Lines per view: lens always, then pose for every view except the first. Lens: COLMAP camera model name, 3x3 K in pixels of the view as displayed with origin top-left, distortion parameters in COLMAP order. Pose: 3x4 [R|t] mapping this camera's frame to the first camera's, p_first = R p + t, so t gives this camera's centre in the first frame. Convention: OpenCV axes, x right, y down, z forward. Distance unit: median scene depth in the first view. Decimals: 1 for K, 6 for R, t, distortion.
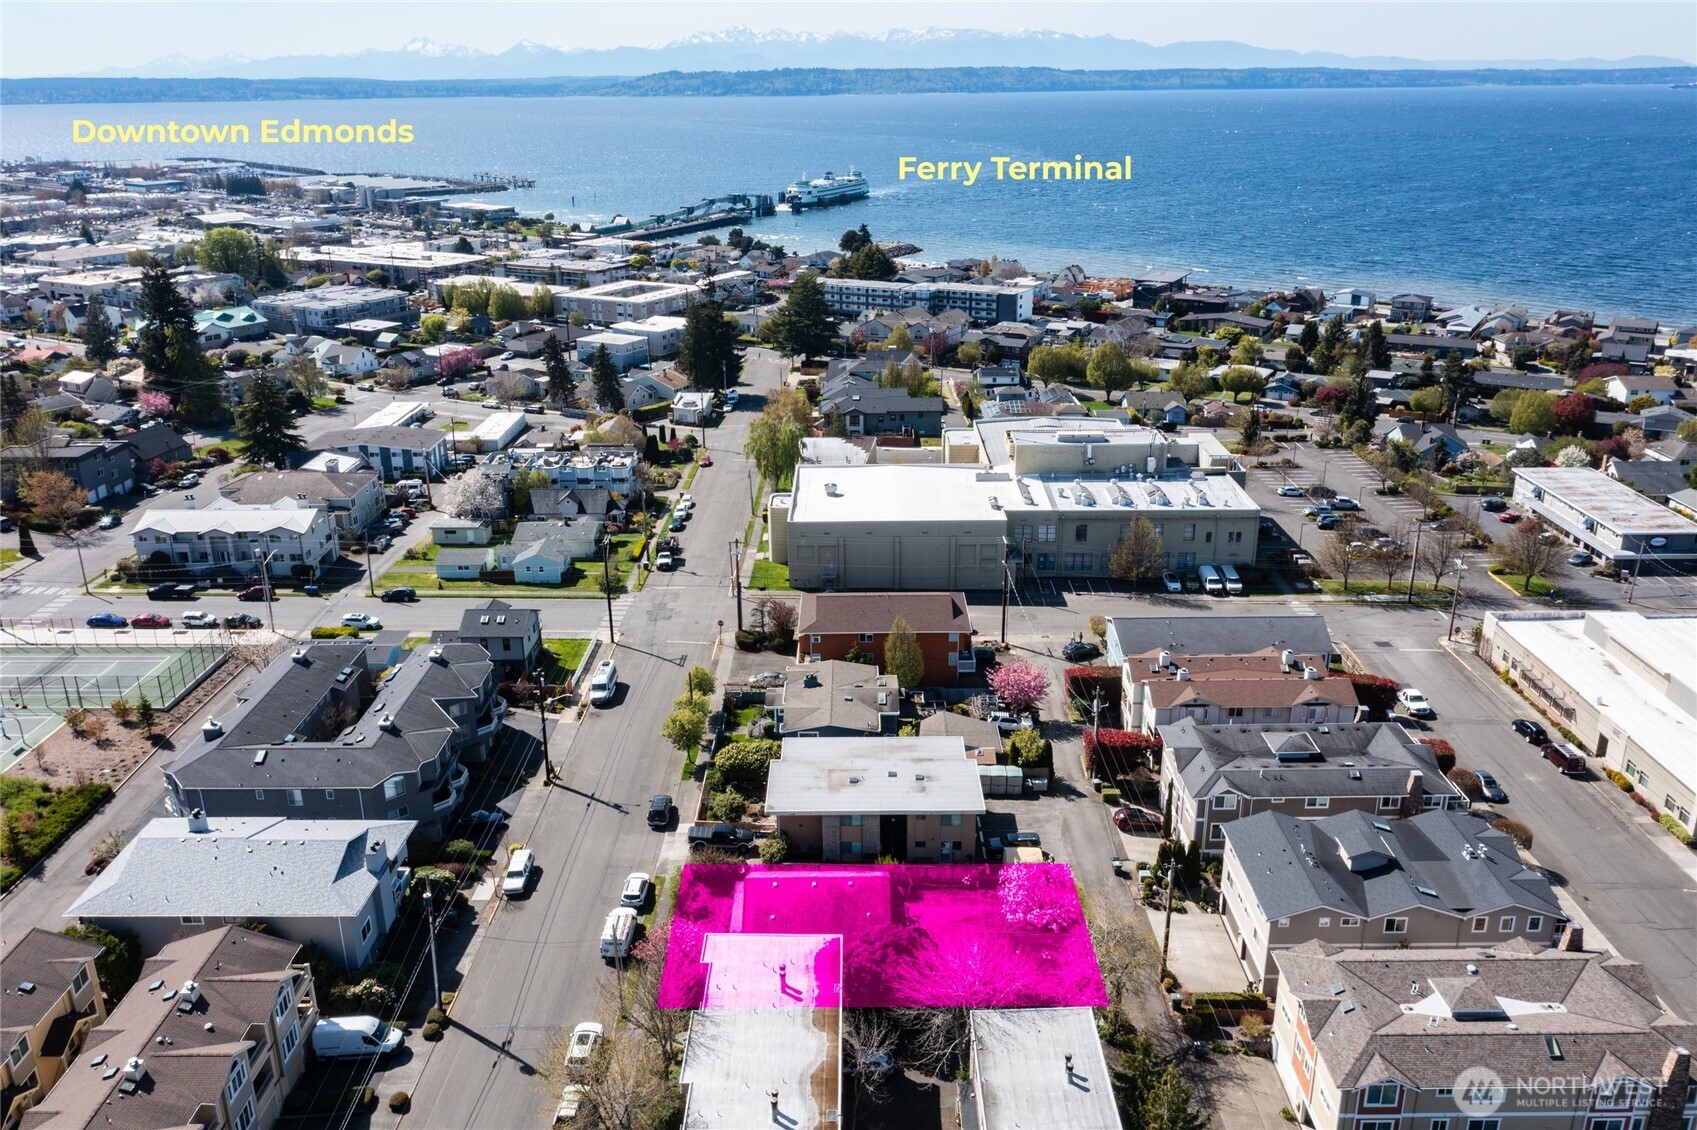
lens RADIAL K [[1337.4, 0, 850.3], [0, 1337.4, 571.2], [0, 0, 1]] dist [-0.013355, 0.006302]
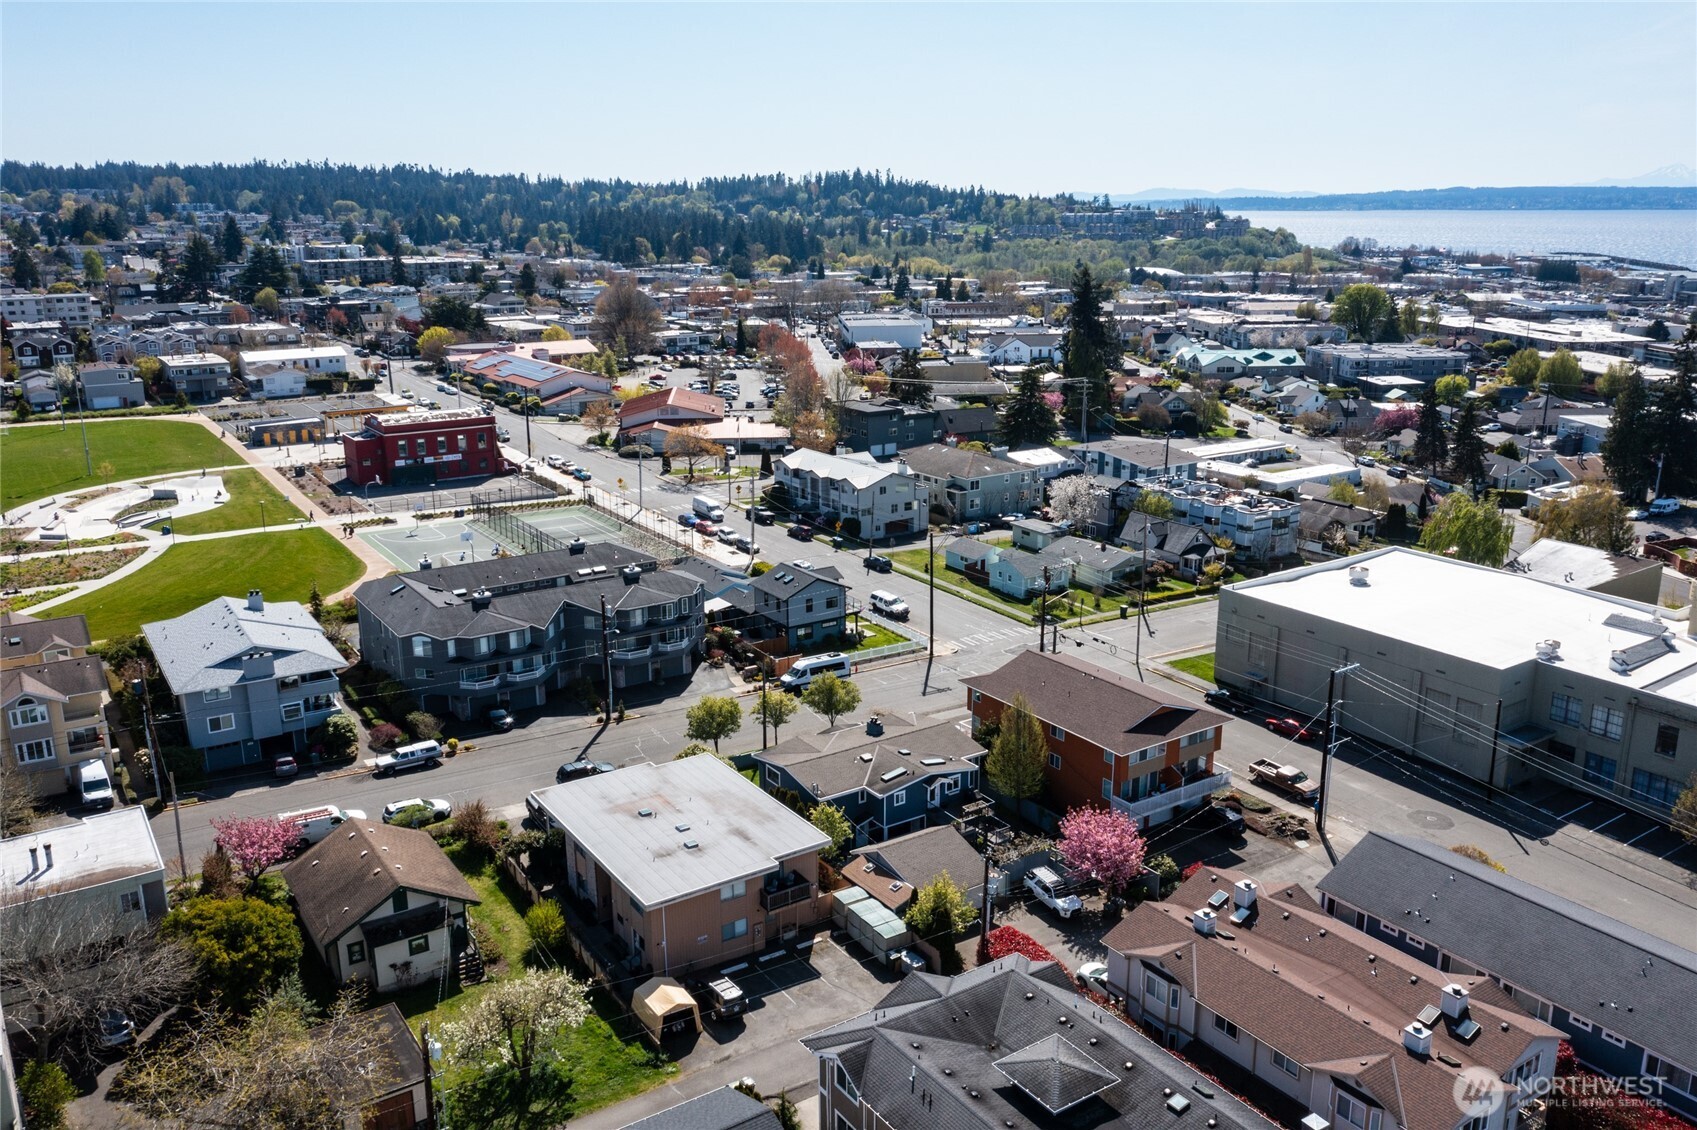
lens RADIAL K [[1337.4, 0, 839.5], [0, 1337.4, 567.9], [0, 0, 1]] dist [-0.013355, 0.006302]
pose [[0.541516, 0.222309, -0.810765, 0.388071], [-0.286800, 0.955399, 0.070411, -0.034625], [0.790257, 0.194399, 0.581122, 0.374854]]
